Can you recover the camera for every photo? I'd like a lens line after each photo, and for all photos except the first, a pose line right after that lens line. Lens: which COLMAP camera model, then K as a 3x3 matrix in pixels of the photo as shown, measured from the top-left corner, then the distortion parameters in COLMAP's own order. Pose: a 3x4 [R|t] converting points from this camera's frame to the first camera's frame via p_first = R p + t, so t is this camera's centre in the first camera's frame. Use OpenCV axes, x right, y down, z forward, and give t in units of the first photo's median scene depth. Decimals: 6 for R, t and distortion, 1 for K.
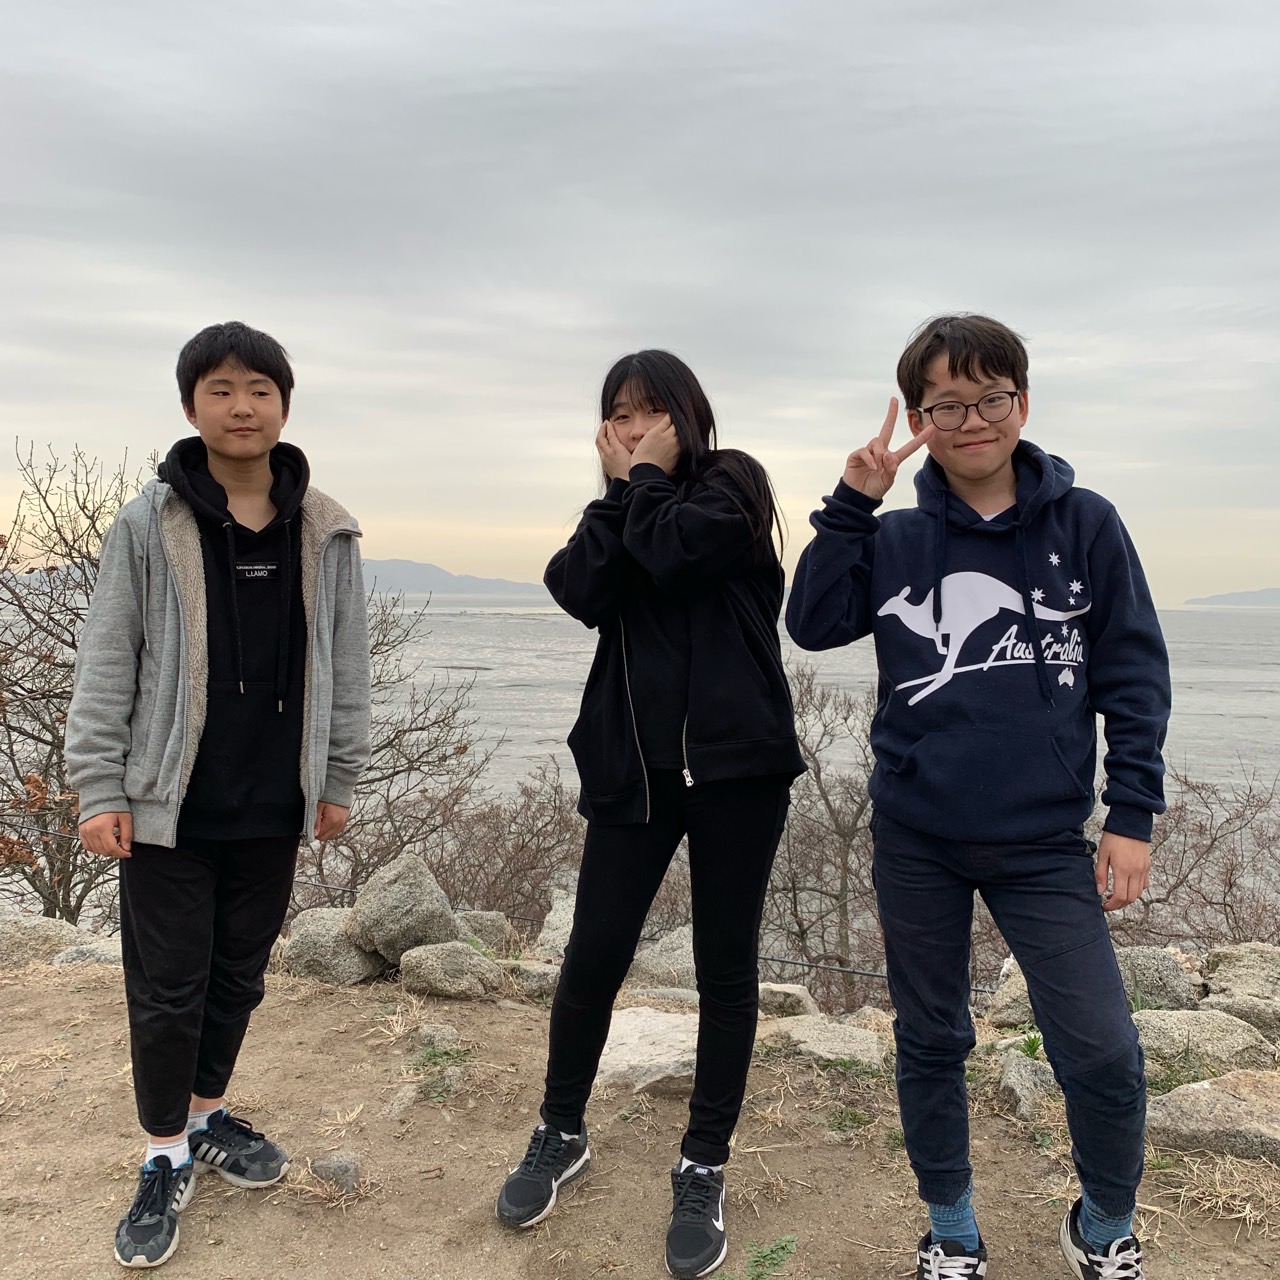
lens RADIAL K [[1292.3, 0, 612.0], [0, 1292.3, 637.3], [0, 0, 1]] dist [-0.014820, 0.019942]
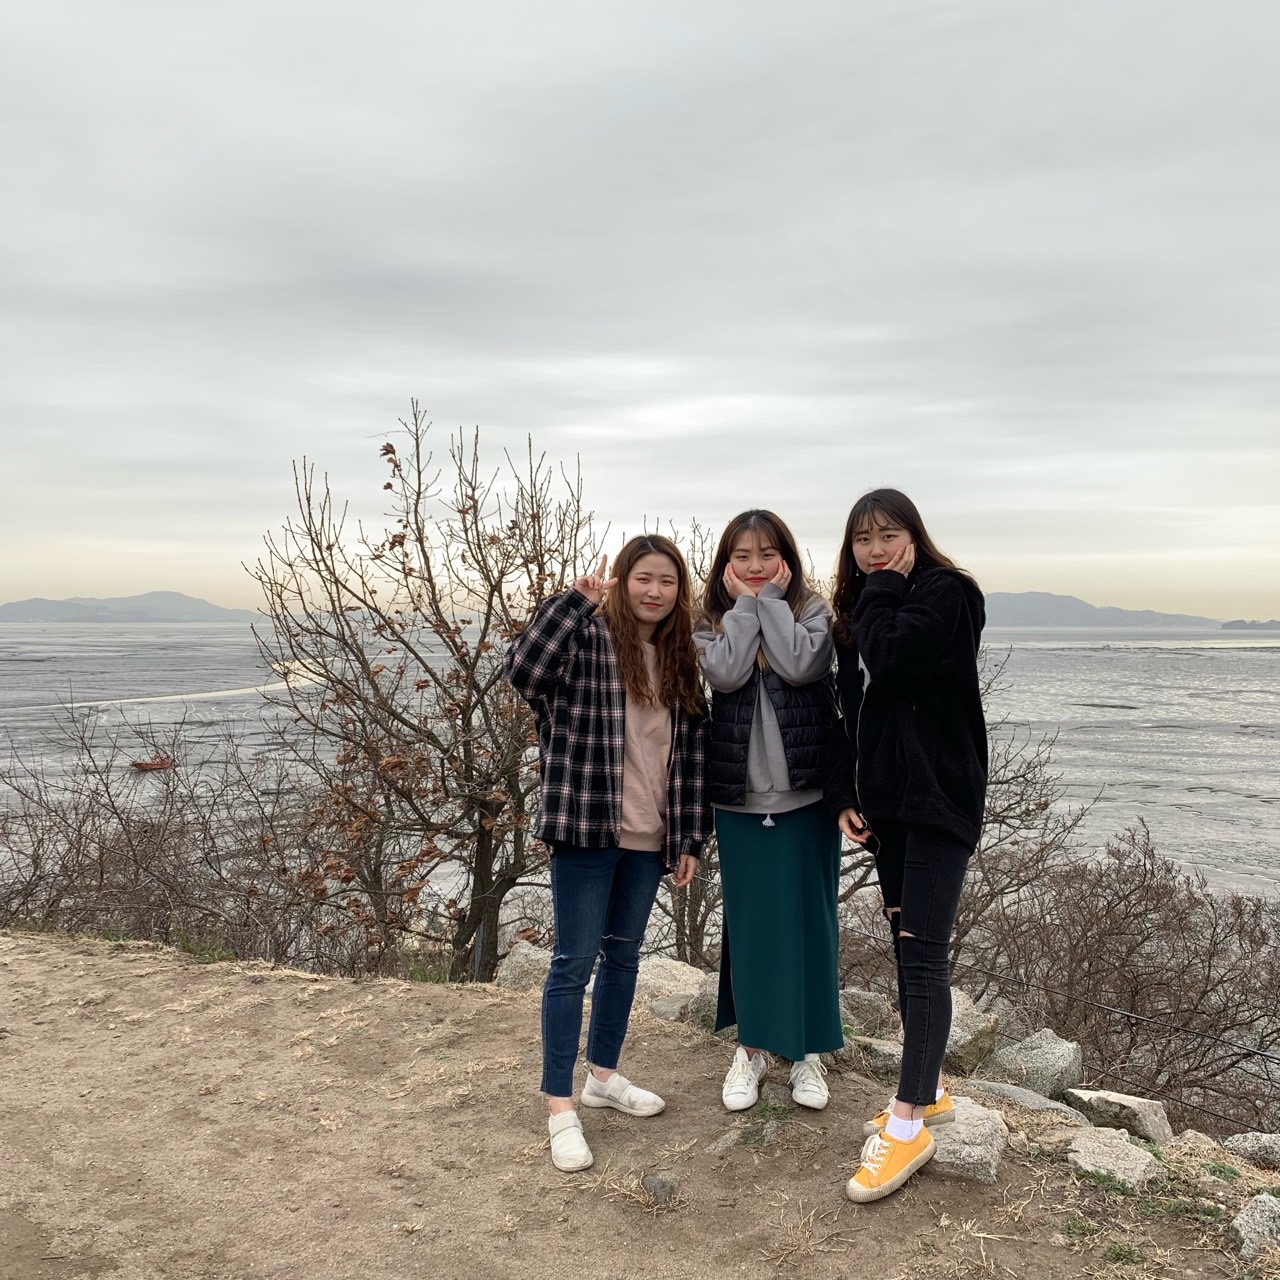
lens RADIAL K [[1292.3, 0, 612.0], [0, 1292.3, 637.3], [0, 0, 1]] dist [-0.014820, 0.019942]
pose [[0.886742, -0.005080, -0.462236, 0.262111], [-0.007250, 0.999664, -0.024895, -0.080931], [0.462207, 0.025427, 0.886407, -0.144416]]
